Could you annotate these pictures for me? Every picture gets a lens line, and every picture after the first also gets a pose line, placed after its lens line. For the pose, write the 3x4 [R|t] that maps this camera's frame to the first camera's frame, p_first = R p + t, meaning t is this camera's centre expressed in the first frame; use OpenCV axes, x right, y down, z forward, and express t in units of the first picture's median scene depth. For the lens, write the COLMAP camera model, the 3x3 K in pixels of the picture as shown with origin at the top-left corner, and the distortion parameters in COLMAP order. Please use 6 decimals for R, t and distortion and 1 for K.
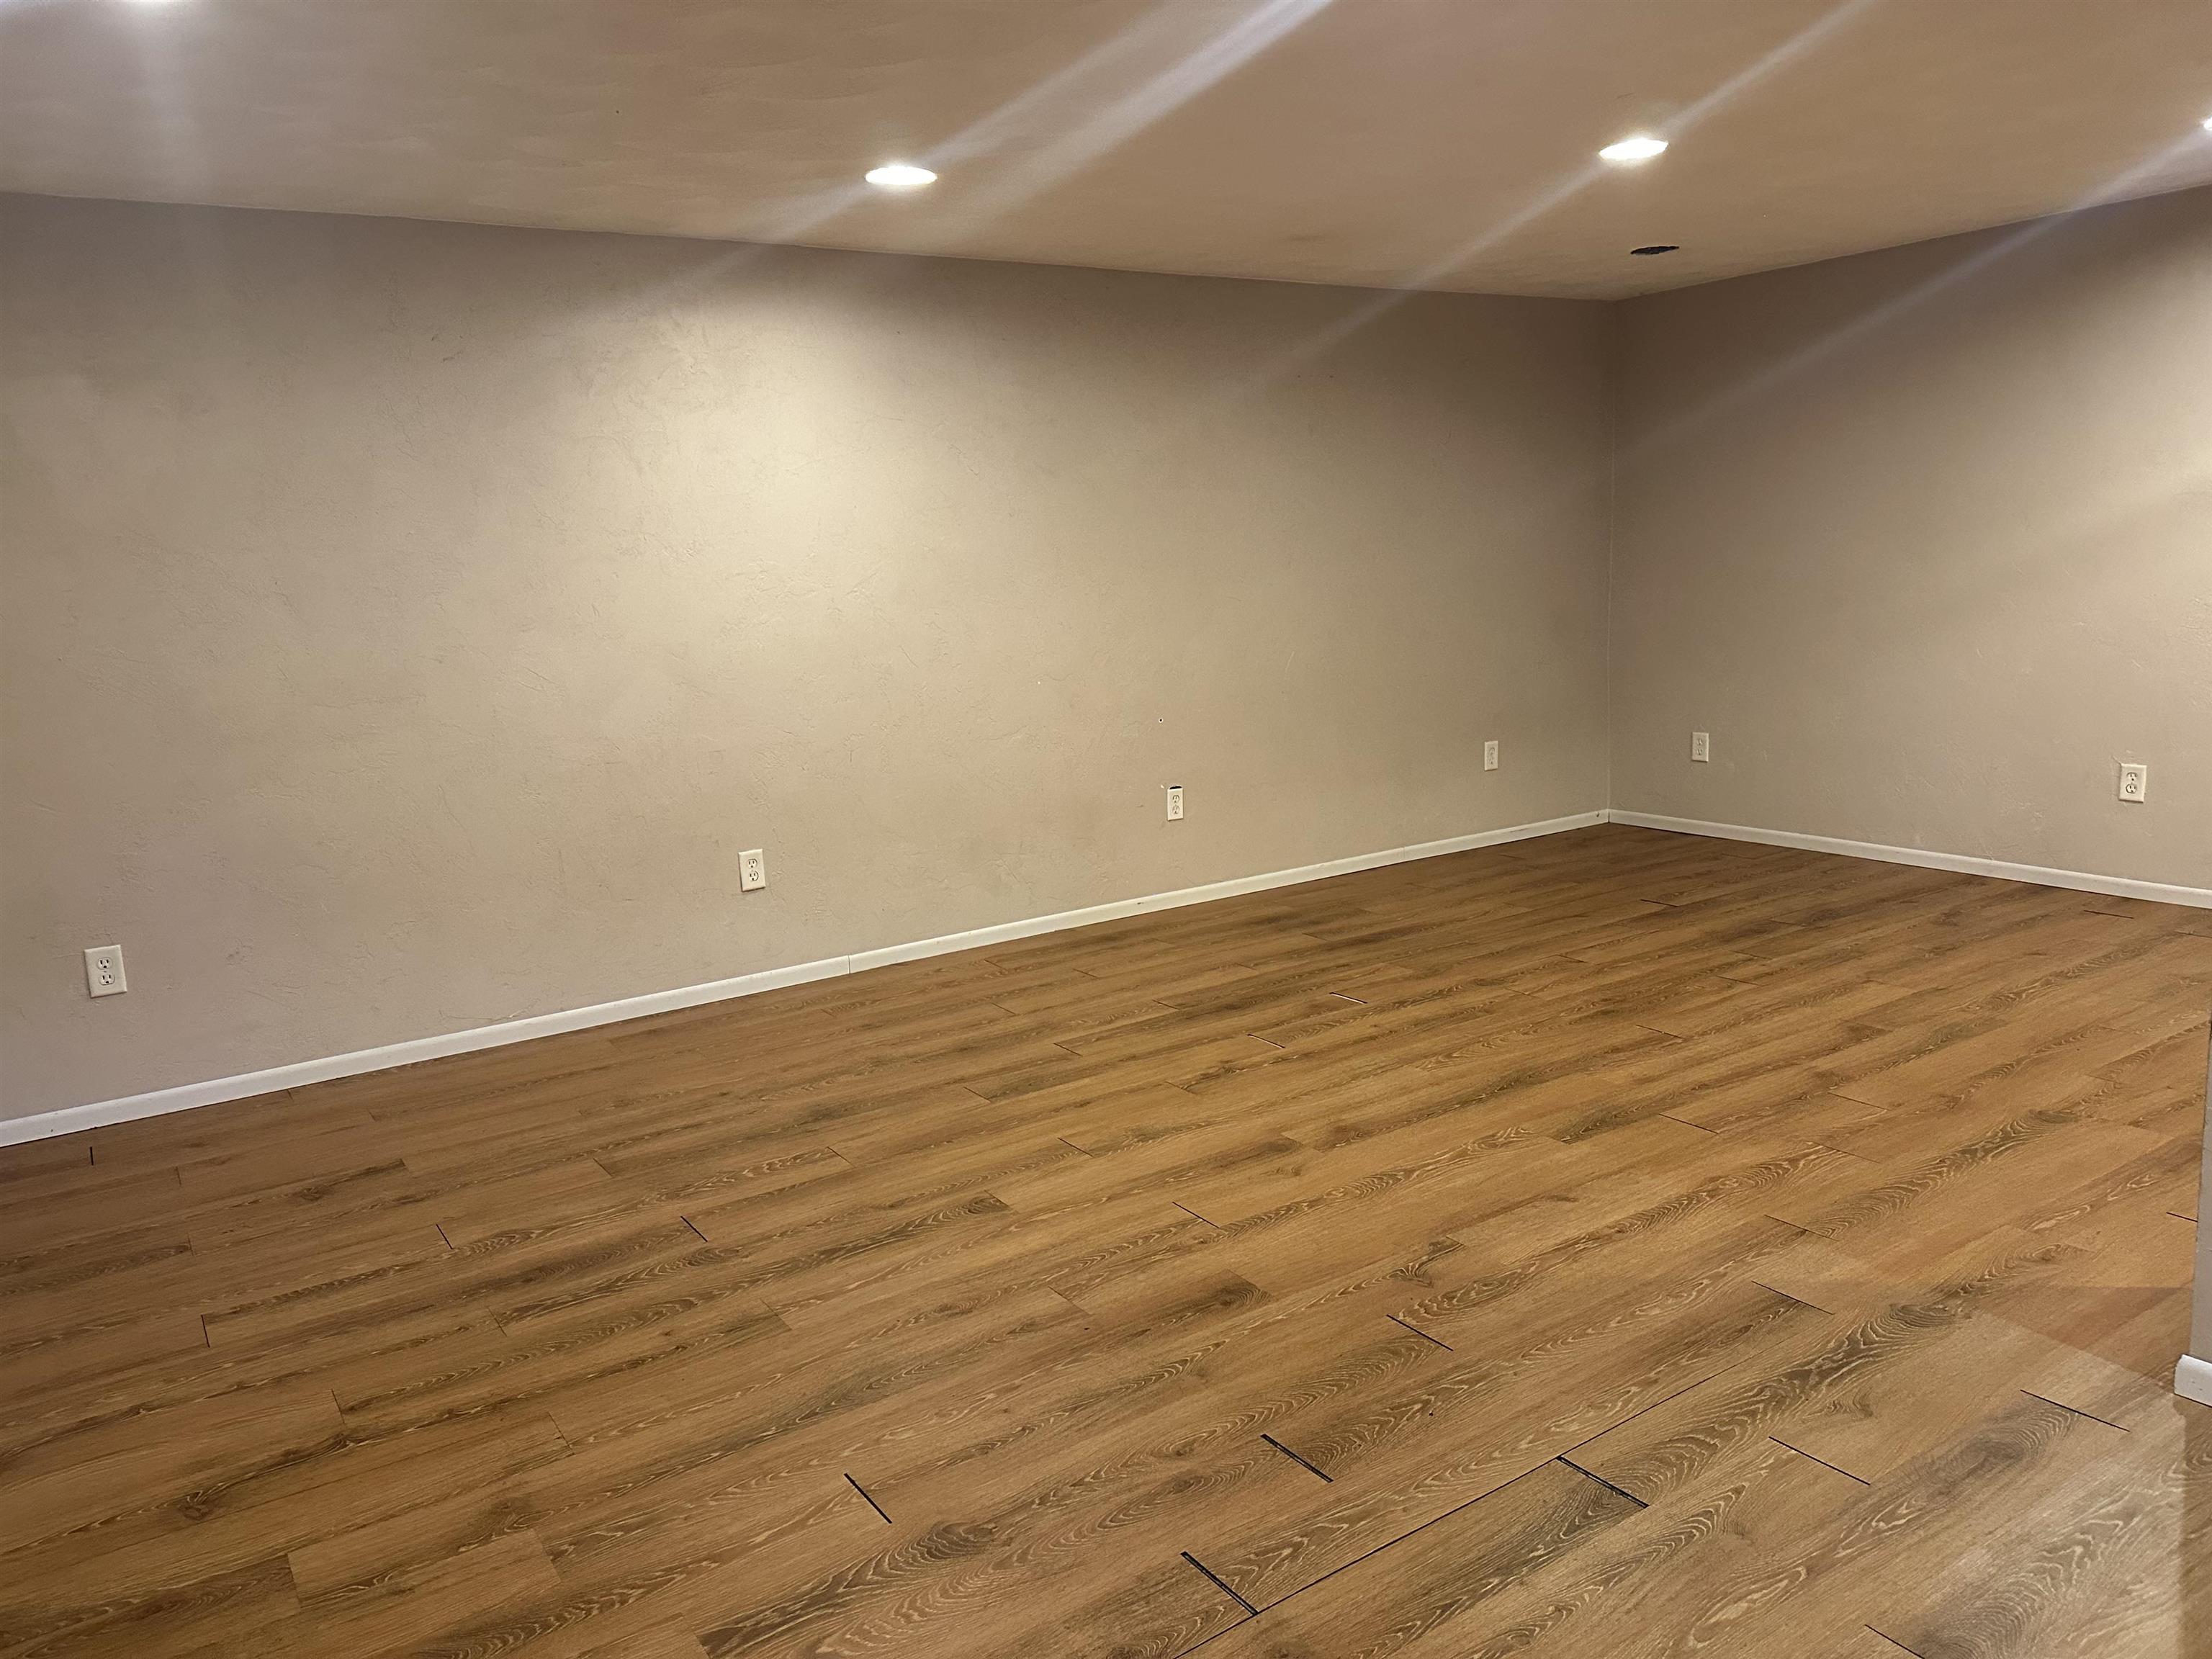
lens RADIAL K [[1546.0, 0, 1110.8], [0, 1546.0, 836.0], [0, 0, 1]] dist [0.021746, -0.024099]
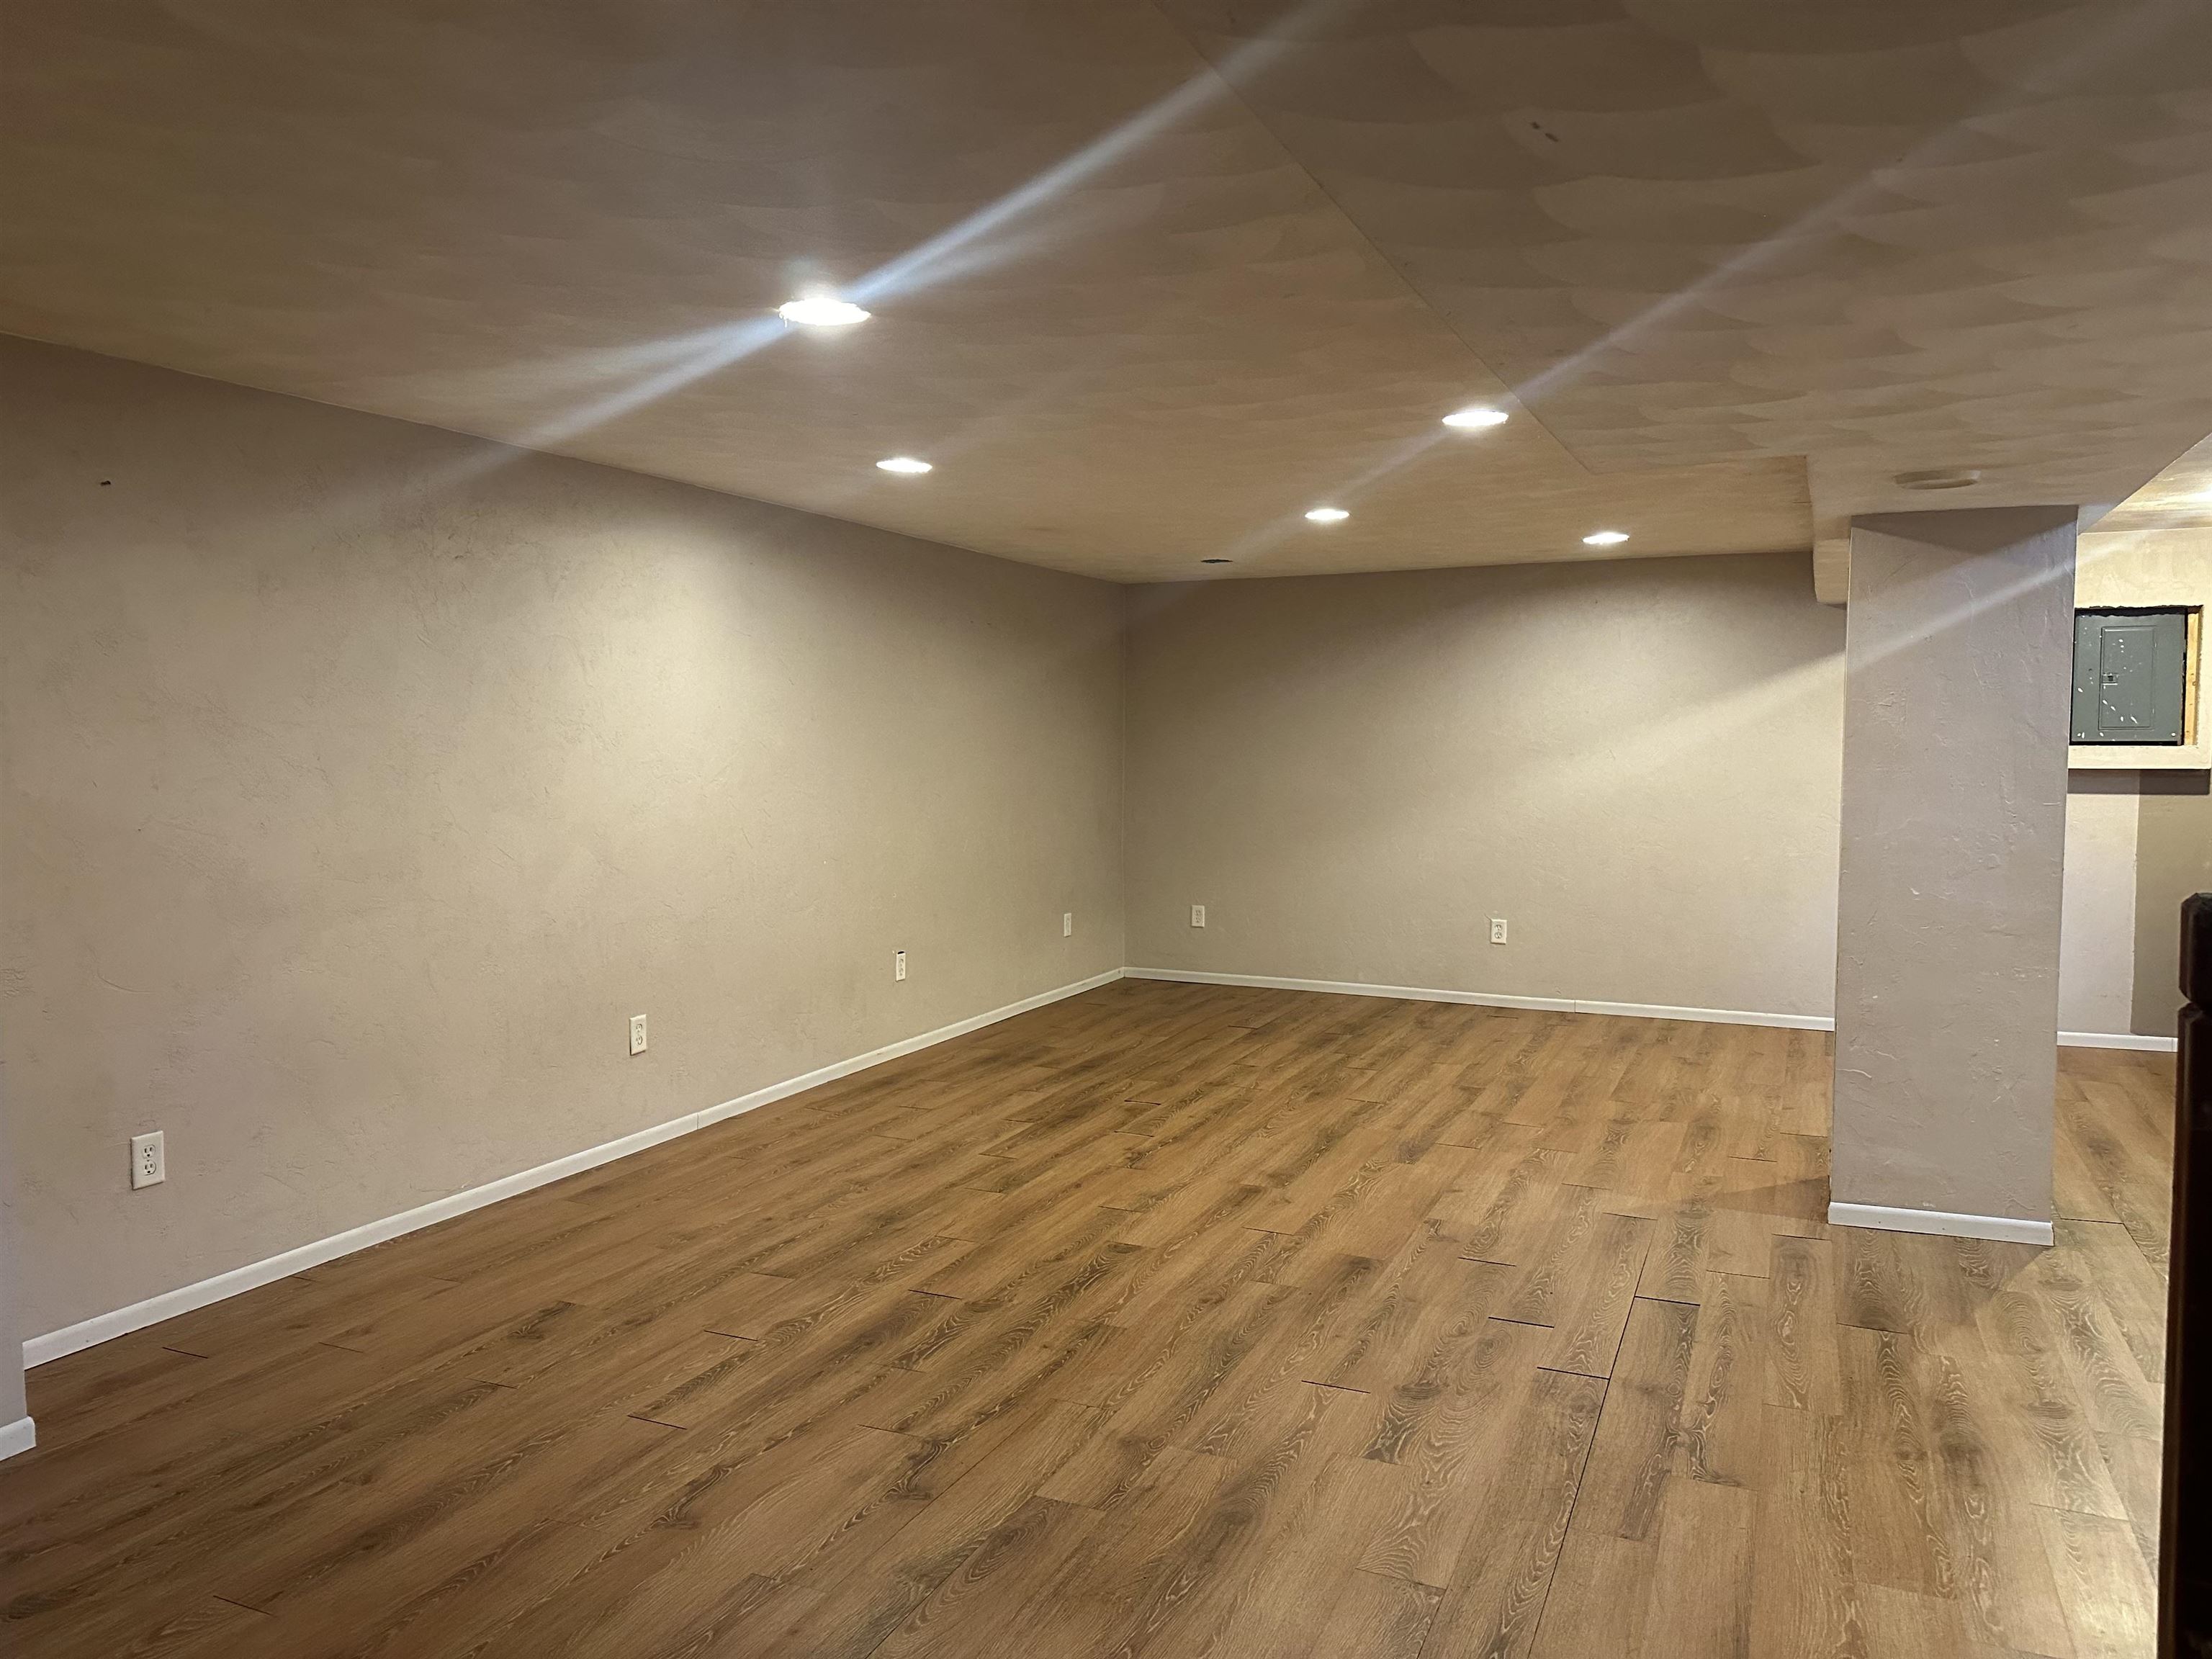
lens RADIAL K [[1546.0, 0, 1112.3], [0, 1546.0, 817.5], [0, 0, 1]] dist [0.021746, -0.024099]
pose [[0.849155, 0.017212, 0.527864, -0.708195], [0.057747, 0.990451, -0.125192, 0.036362], [-0.524978, 0.136790, 0.840052, -0.133617]]
